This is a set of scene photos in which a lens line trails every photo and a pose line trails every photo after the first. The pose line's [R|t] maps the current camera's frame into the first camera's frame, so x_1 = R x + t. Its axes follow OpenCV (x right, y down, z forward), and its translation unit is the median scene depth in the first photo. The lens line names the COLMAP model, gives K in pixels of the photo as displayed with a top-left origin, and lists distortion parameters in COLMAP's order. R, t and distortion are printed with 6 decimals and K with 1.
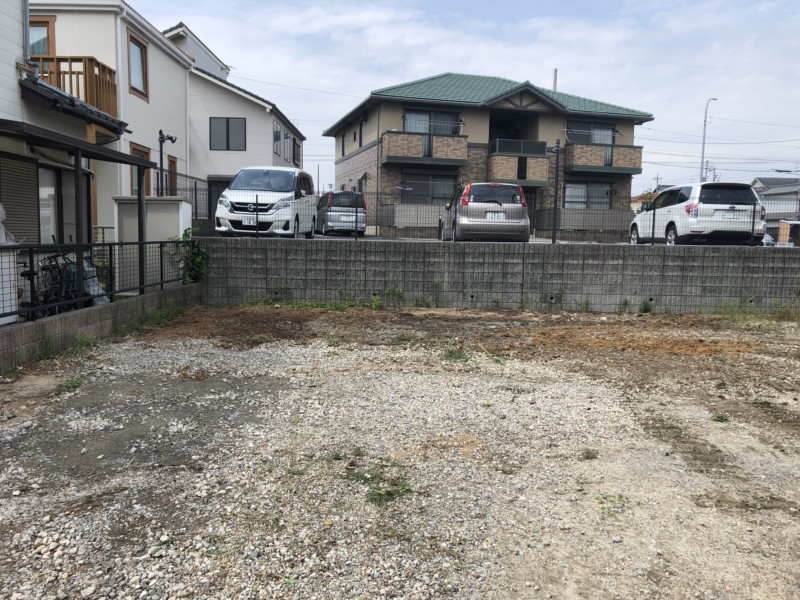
lens RADIAL K [[656.1, 0, 400.0], [0, 656.1, 300.0], [0, 0, 1]] dist [0.010741, 0.004725]
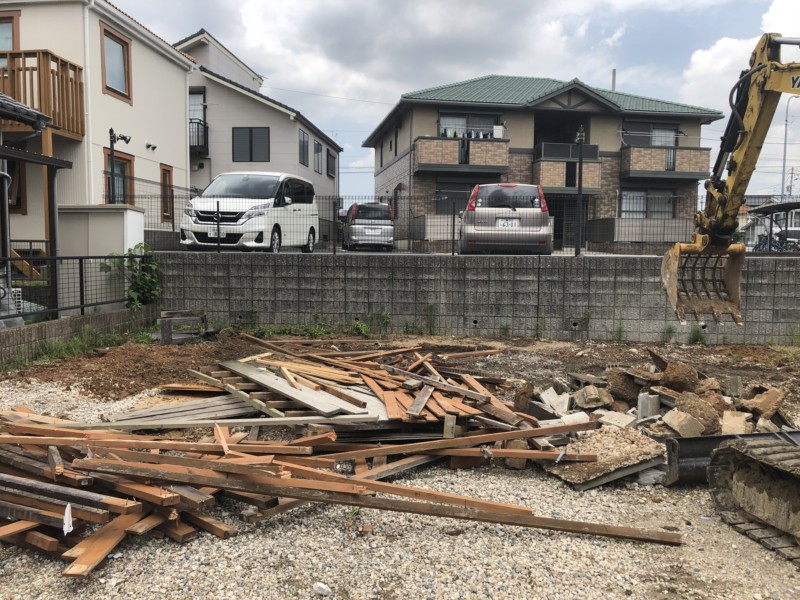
lens RADIAL K [[656.1, 0, 400.0], [0, 656.1, 300.0], [0, 0, 1]] dist [0.010741, 0.004725]
pose [[0.994713, -0.000358, -0.102695, 0.080330], [-0.002158, 0.999700, -0.024382, -0.009703], [0.102673, 0.024475, 0.994414, 0.143206]]
